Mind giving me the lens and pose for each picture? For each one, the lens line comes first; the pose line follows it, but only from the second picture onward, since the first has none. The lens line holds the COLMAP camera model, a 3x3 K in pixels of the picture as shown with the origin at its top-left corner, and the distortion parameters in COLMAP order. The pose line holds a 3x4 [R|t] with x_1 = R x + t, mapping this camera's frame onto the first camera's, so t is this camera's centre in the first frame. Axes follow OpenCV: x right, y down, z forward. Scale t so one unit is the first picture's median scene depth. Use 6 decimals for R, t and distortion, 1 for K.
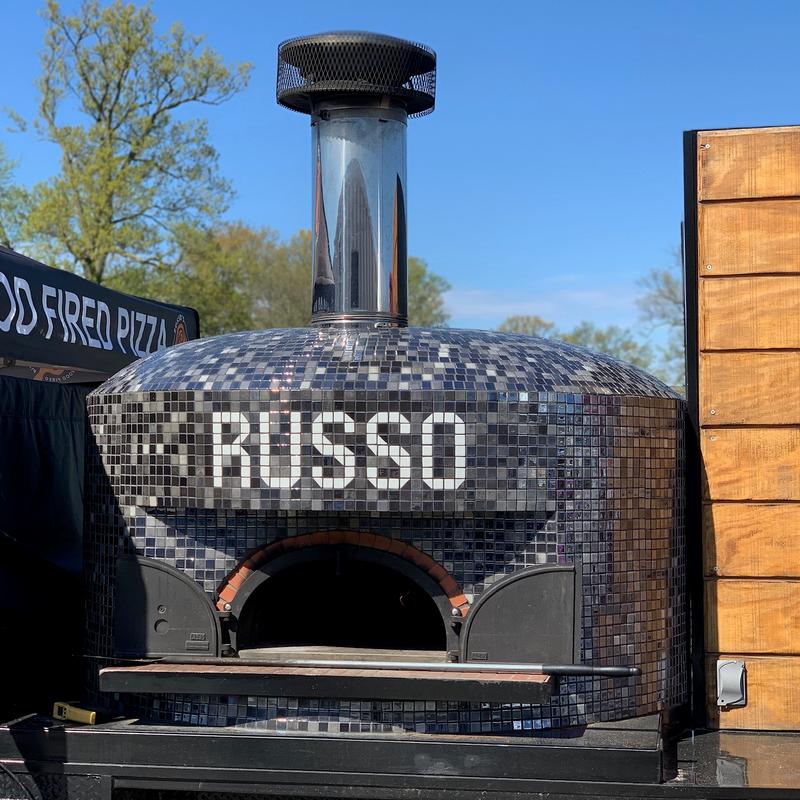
lens RADIAL K [[1635.1, 0, 418.6], [0, 1635.1, 426.3], [0, 0, 1]] dist [0.138984, 0.000000]
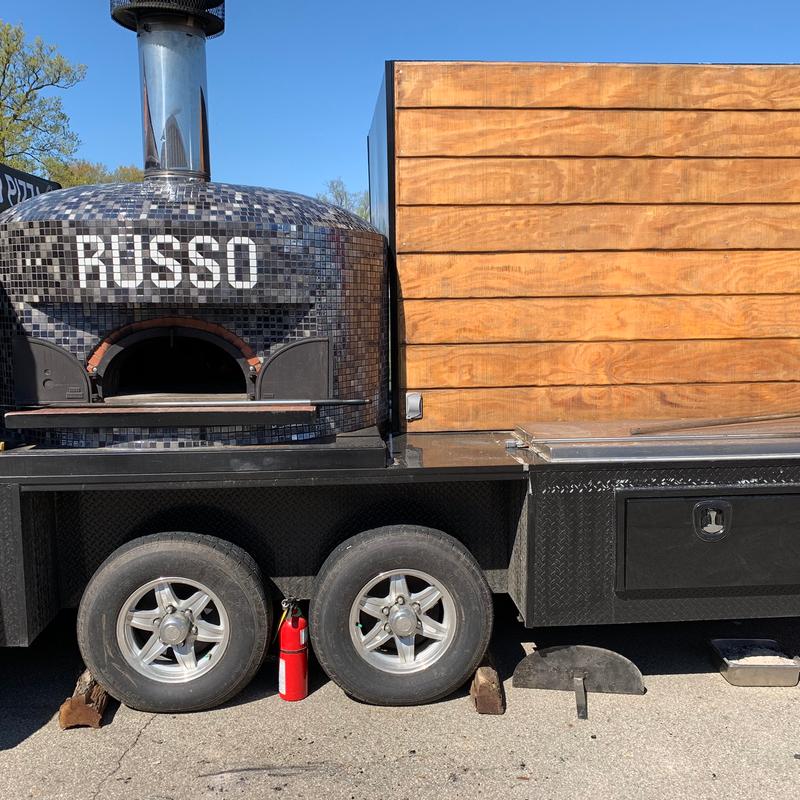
lens RADIAL K [[838.4, 0, 417.5], [0, 838.4, 400.4], [0, 0, 1]] dist [0.023634, 0.000000]
pose [[0.966945, -0.036986, 0.252288, -0.027507], [0.000248, 0.989560, 0.144120, 0.028270], [-0.254985, -0.139294, 0.956859, 0.192579]]
